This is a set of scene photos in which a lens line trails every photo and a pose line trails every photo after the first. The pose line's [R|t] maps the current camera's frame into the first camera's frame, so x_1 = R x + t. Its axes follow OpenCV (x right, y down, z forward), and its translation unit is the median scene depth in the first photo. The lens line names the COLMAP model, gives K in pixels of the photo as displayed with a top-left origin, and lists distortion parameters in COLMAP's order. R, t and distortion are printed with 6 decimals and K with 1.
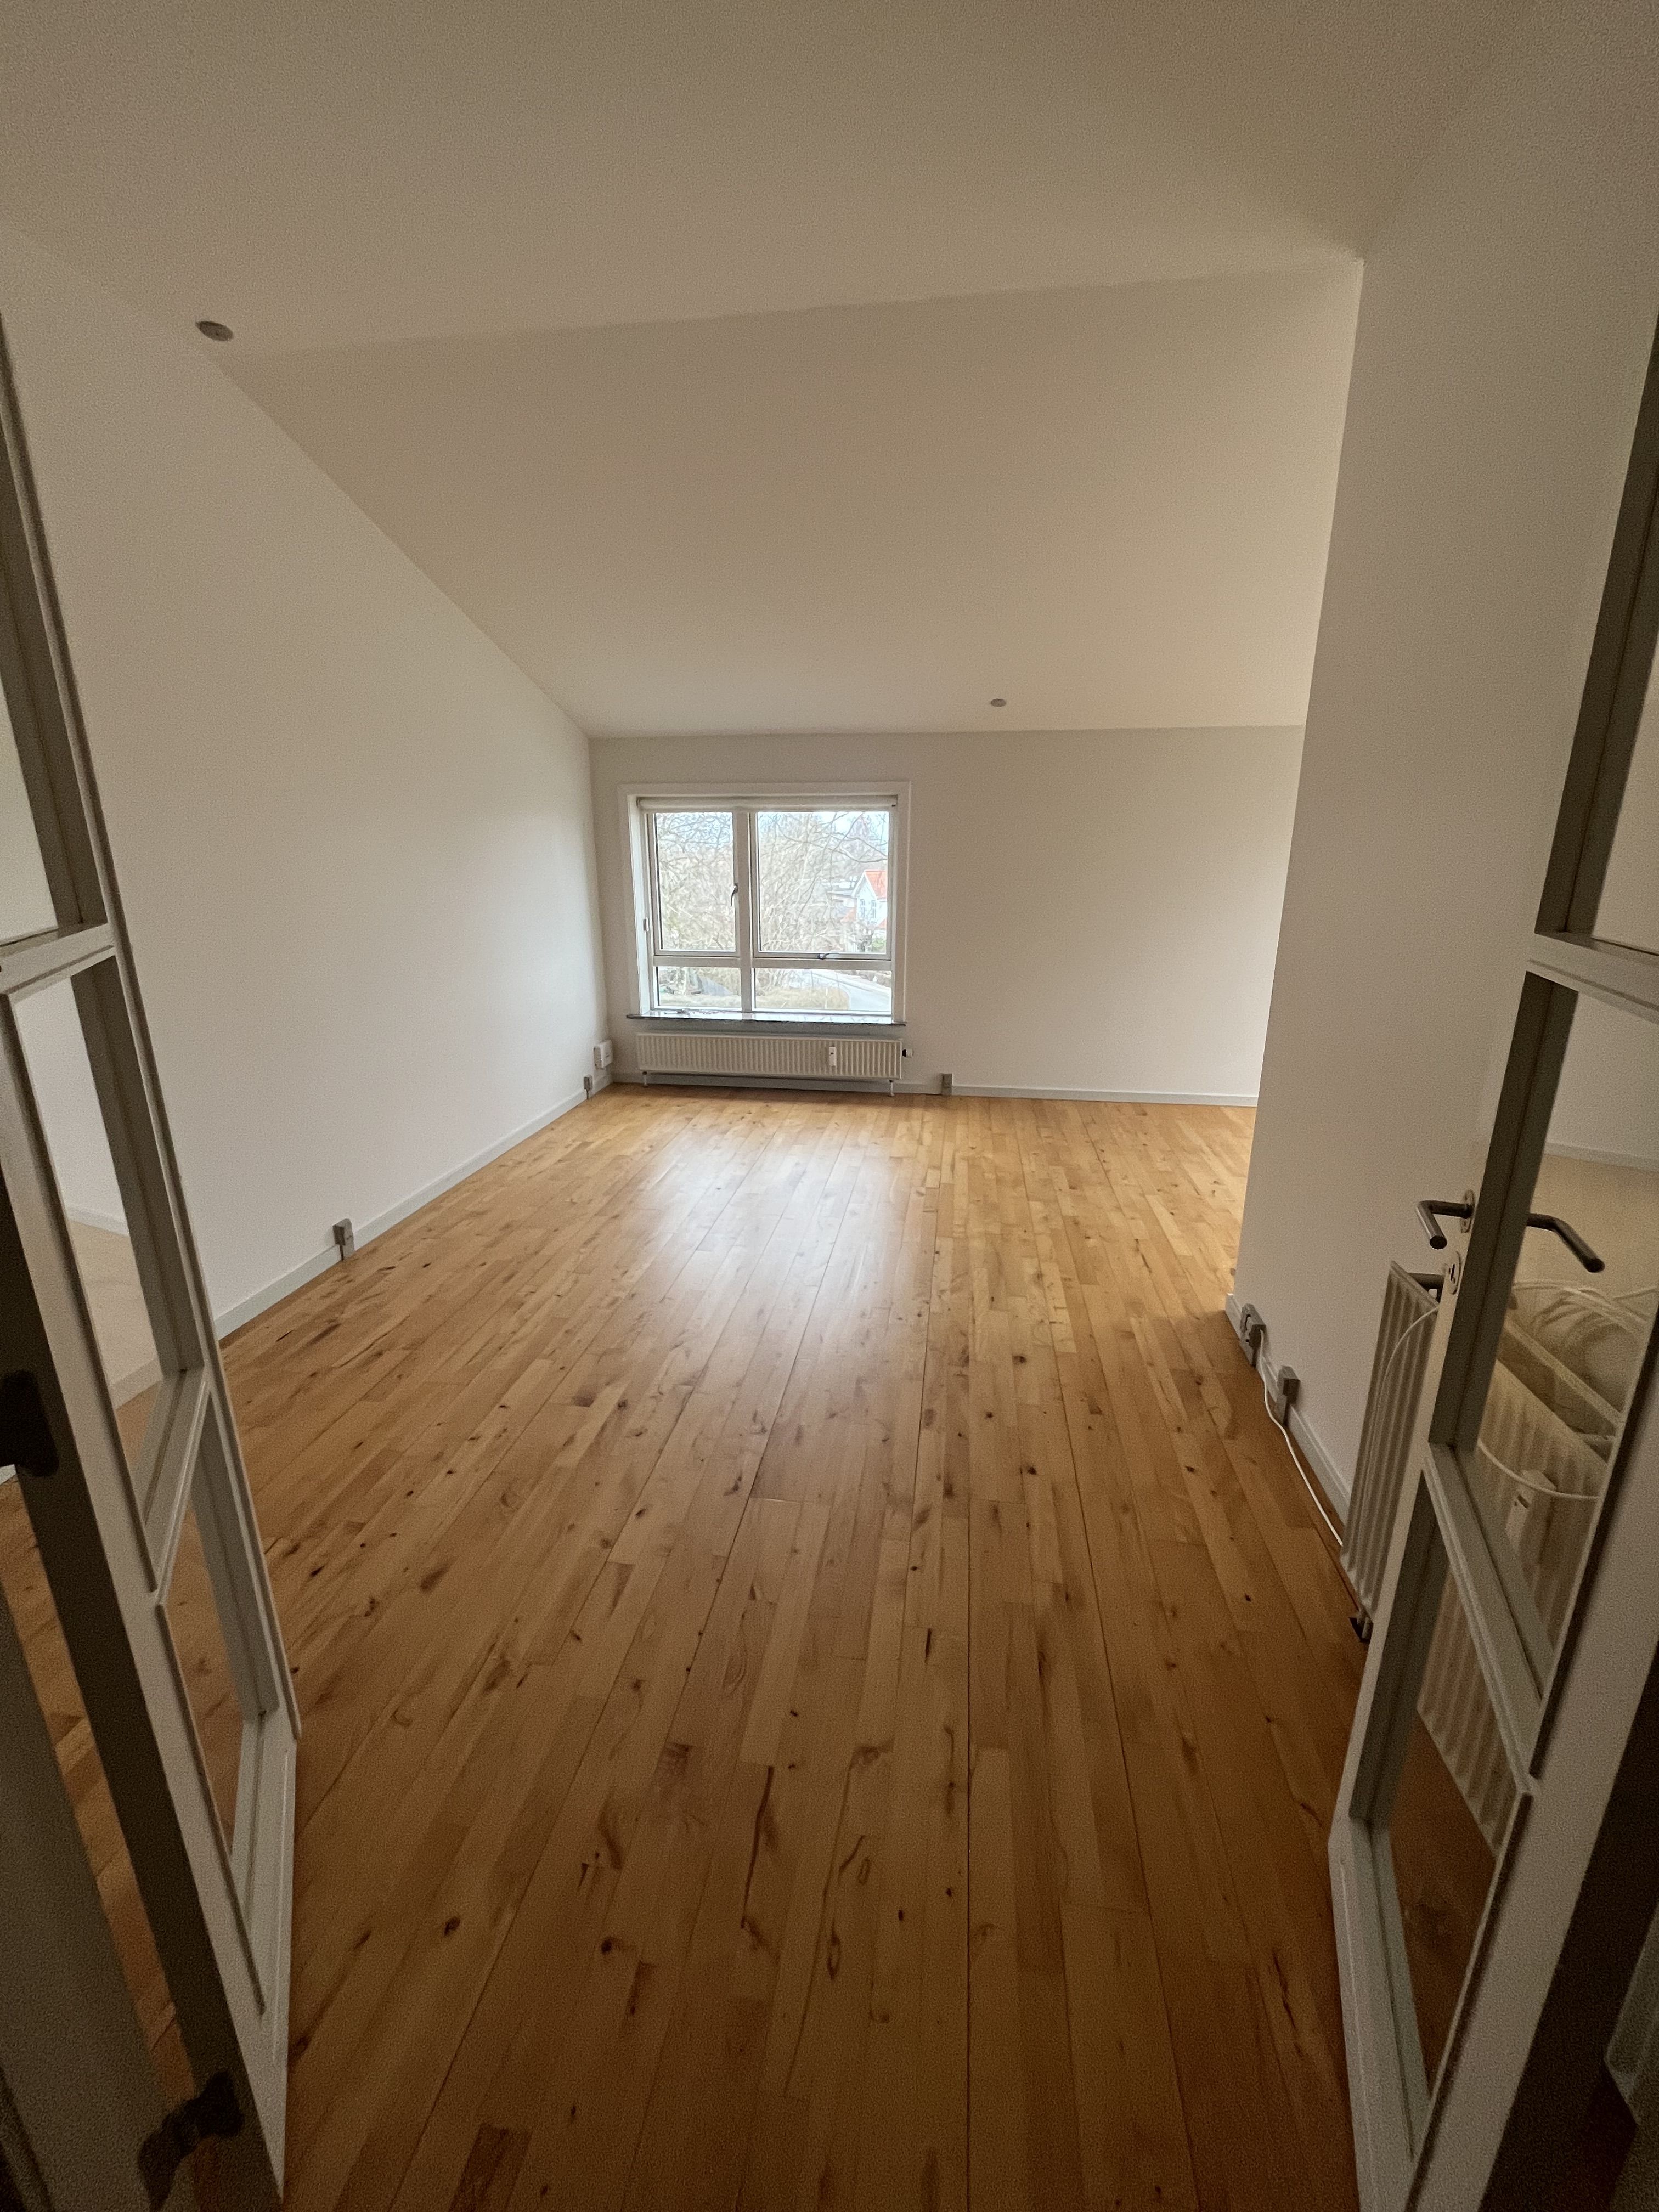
lens RADIAL K [[891.1, 0, 836.3], [0, 891.1, 1099.1], [0, 0, 1]] dist [-0.001436, -0.000156]
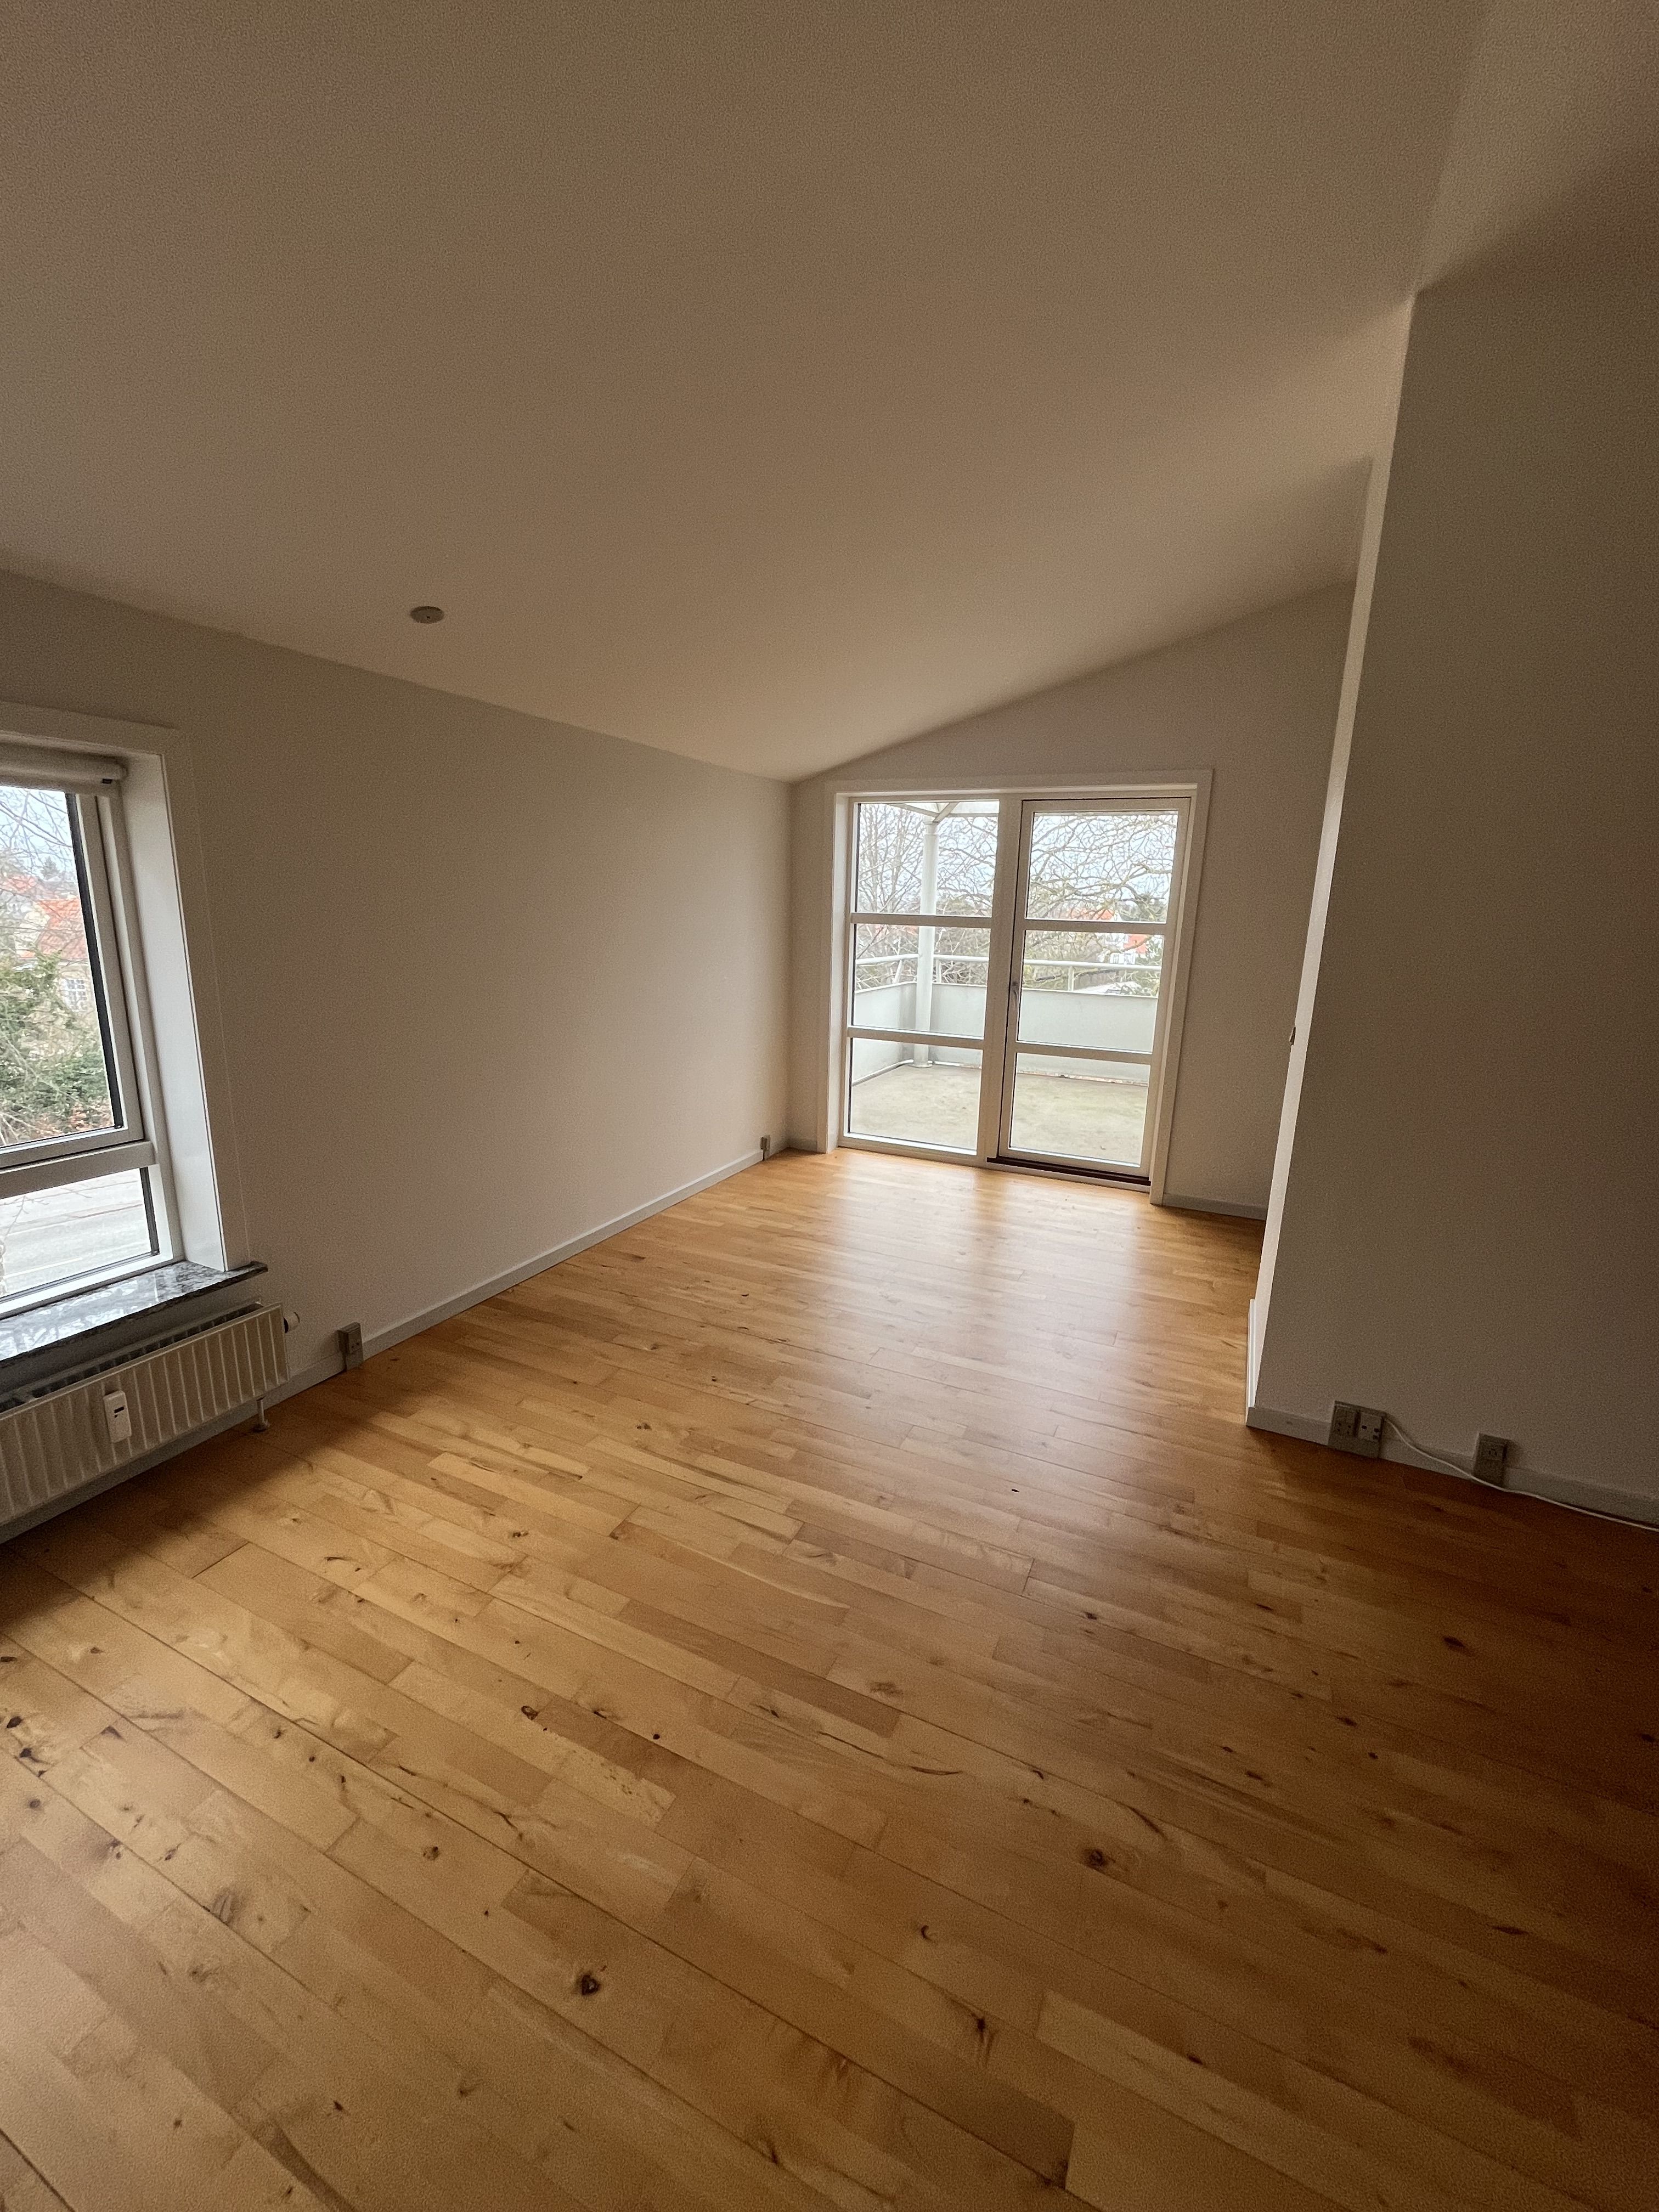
lens RADIAL K [[891.1, 0, 836.3], [0, 891.1, 1099.1], [0, 0, 1]] dist [-0.001436, -0.000156]
pose [[0.289640, -0.202538, 0.935461, -0.361858], [0.230385, 0.963372, 0.137249, -0.236375], [-0.928995, 0.175763, 0.325693, 0.825542]]
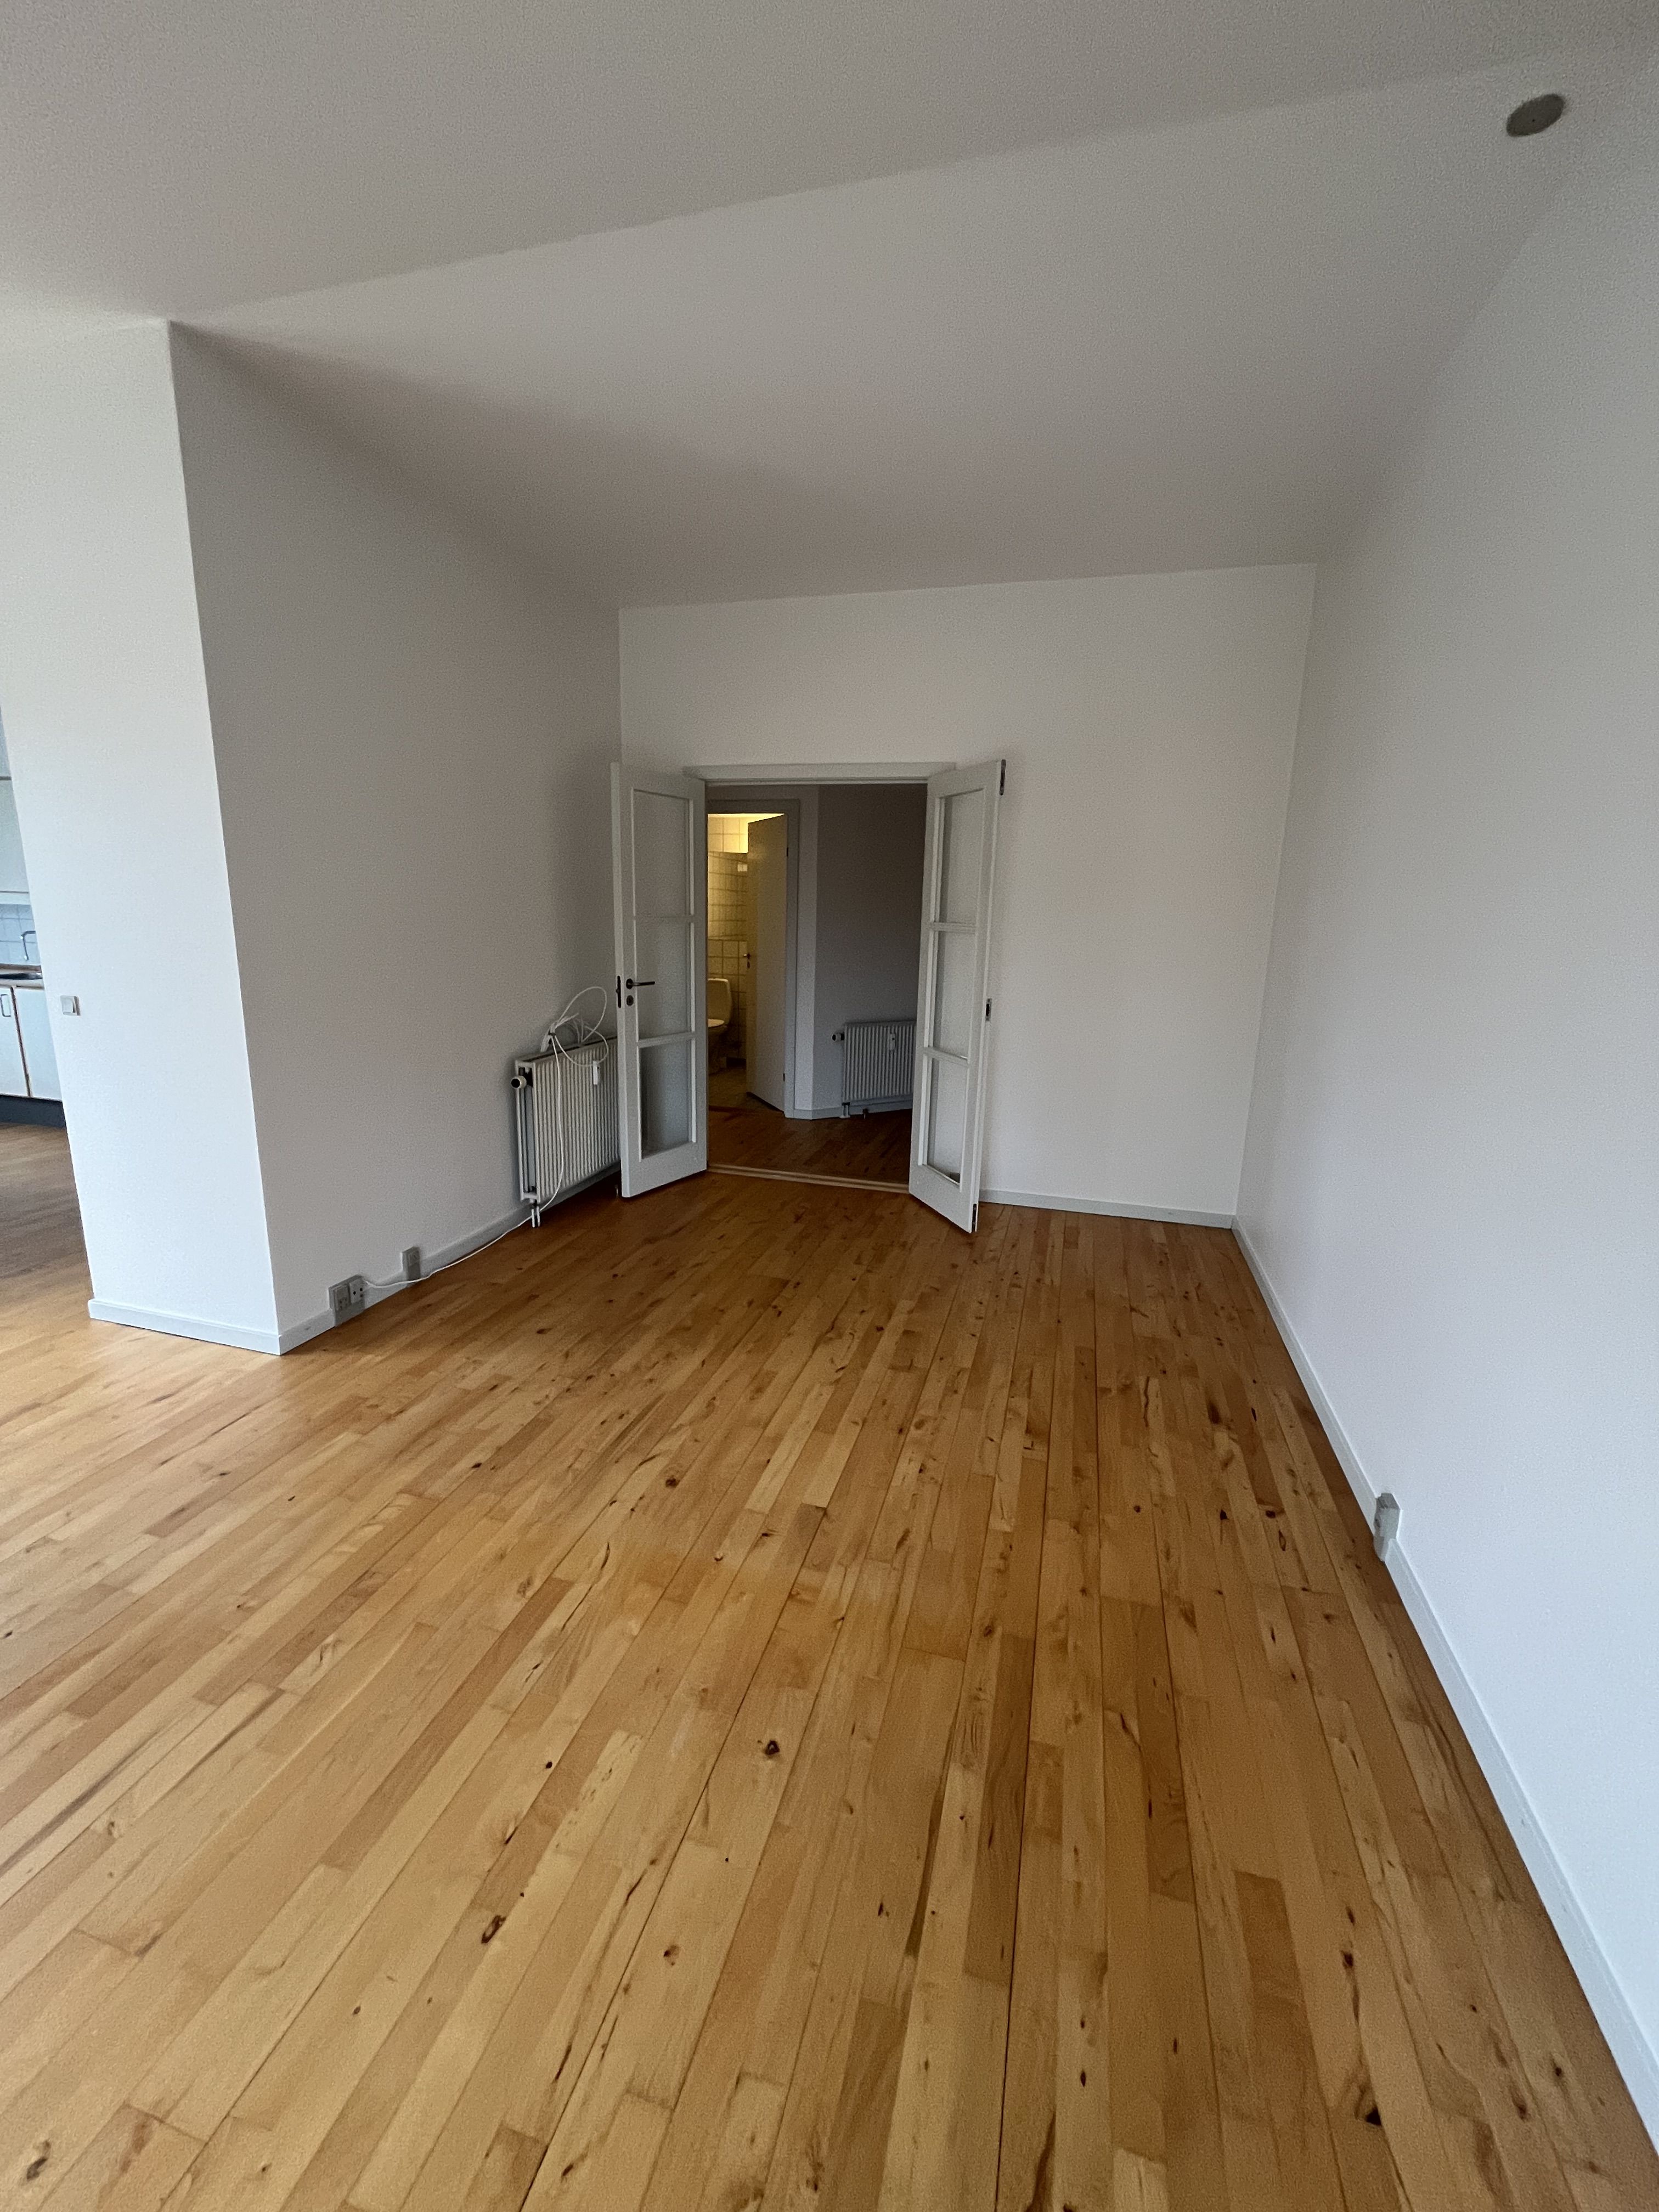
lens RADIAL K [[891.1, 0, 836.3], [0, 891.1, 1099.1], [0, 0, 1]] dist [-0.001436, -0.000156]
pose [[-0.991664, -0.051803, 0.117976, -0.205975], [0.008539, 0.887187, 0.461330, -0.354840], [-0.128565, 0.458492, -0.879350, 1.306170]]
